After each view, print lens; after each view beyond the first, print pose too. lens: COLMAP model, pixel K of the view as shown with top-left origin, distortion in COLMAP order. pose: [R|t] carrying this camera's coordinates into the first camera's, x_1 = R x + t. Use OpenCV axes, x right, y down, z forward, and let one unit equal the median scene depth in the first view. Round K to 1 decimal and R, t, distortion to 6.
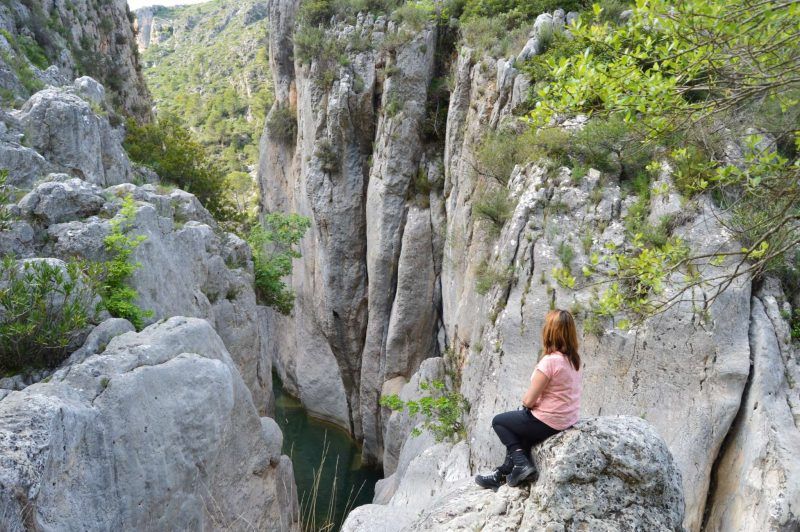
lens RADIAL K [[614.4, 0, 399.9], [0, 614.4, 263.9], [0, 0, 1]] dist [-0.022025, 0.017709]
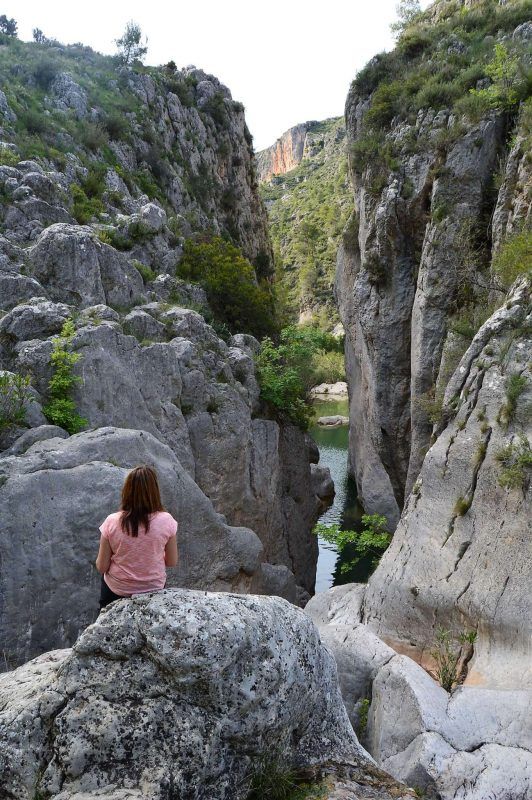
lens RADIAL K [[614.4, 0, 266.0], [0, 614.4, 402.1], [0, 0, 1]] dist [-0.022025, 0.017709]
pose [[0.904071, 0.059569, -0.423211, 0.250566], [-0.038736, 0.997584, 0.057667, -0.023641], [0.425624, -0.035741, 0.904194, 0.084832]]
